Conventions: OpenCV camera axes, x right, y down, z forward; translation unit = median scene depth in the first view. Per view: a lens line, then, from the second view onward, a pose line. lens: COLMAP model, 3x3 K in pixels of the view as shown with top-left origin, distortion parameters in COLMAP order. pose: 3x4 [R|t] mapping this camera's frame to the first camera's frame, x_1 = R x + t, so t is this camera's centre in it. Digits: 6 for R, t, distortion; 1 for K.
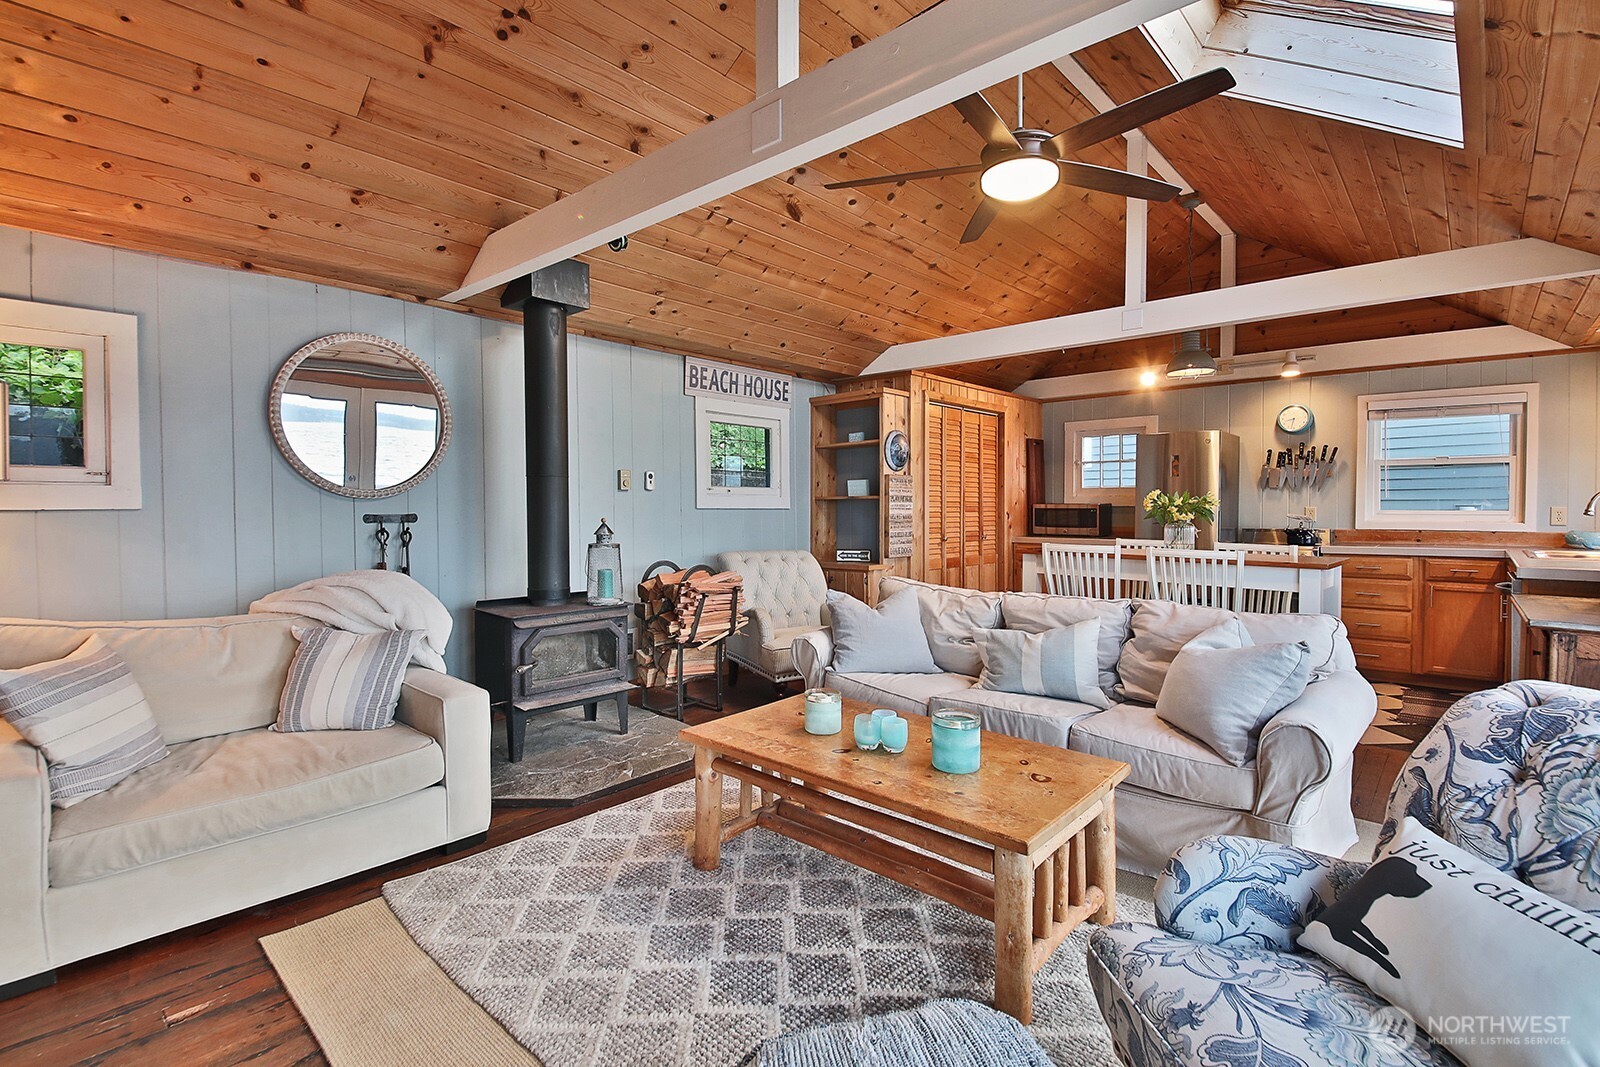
lens RADIAL K [[745.5, 0, 800.0], [0, 745.5, 533.5], [0, 0, 1]] dist [0.000073, -0.000040]
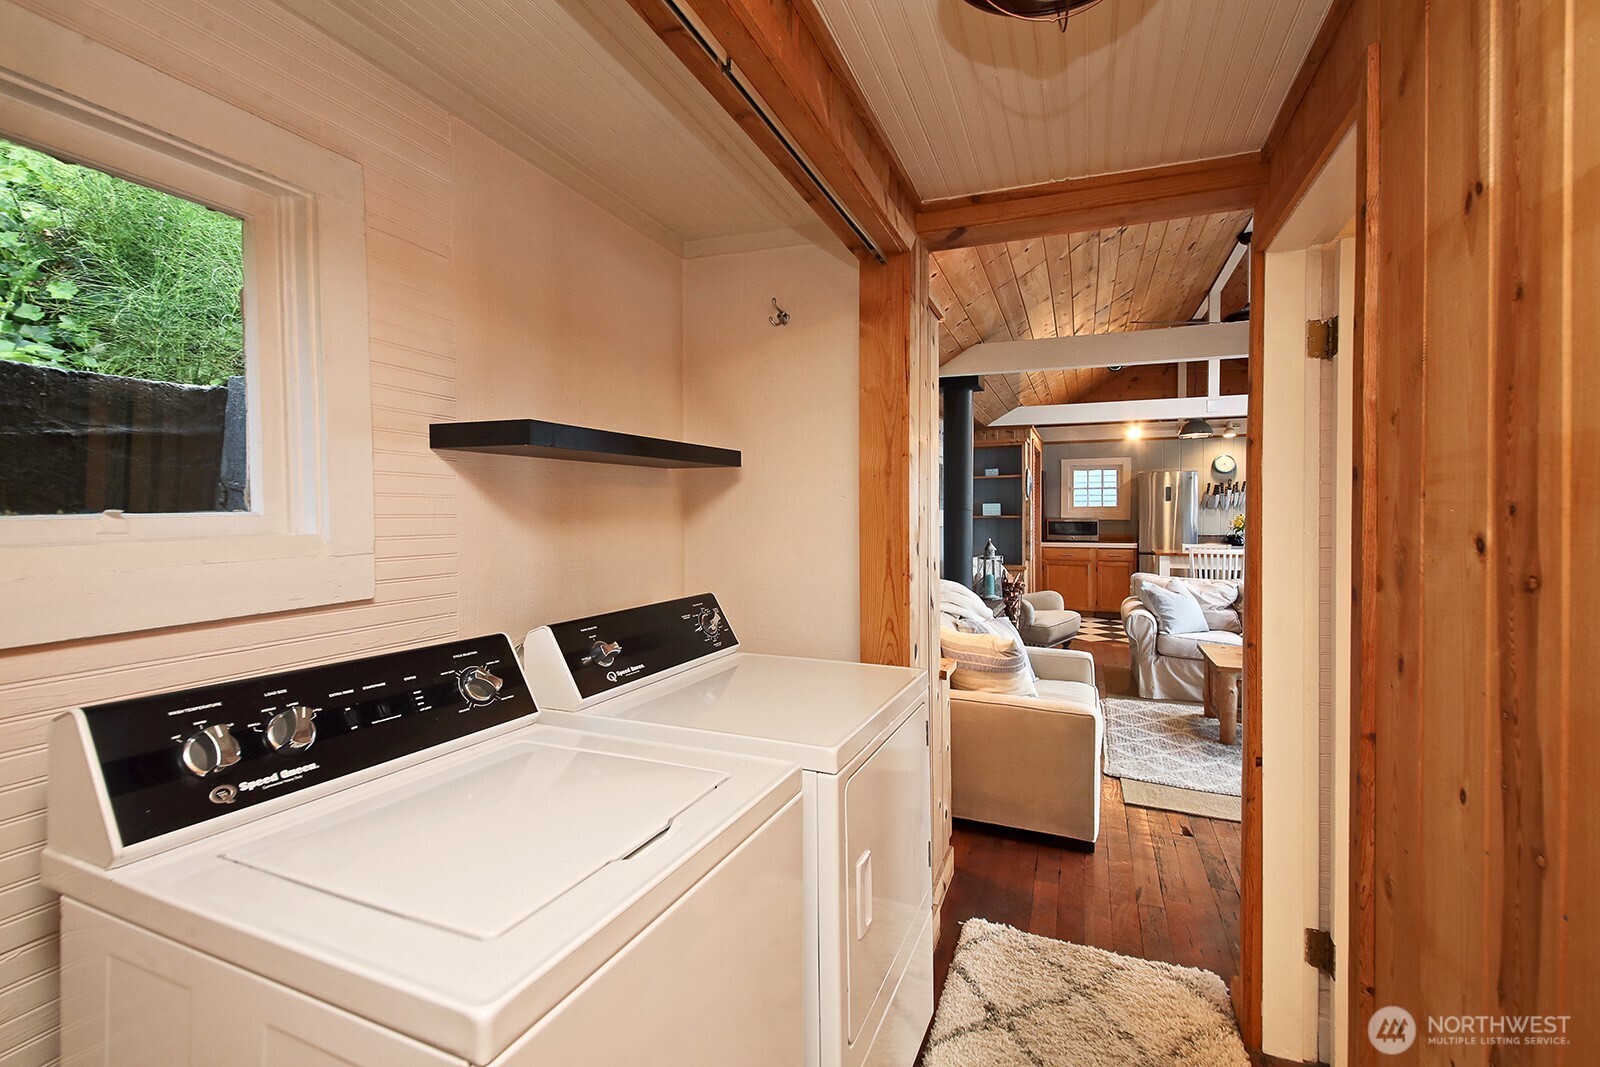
lens RADIAL K [[722.6, 0, 791.9], [0, 722.6, 515.7], [0, 0, 1]] dist [0.046859, -0.043439]
pose [[0.937406, -0.005828, 0.348190, -0.706342], [0.016081, 0.999518, -0.026565, -0.020415], [-0.347868, 0.030502, 0.937047, -0.102855]]
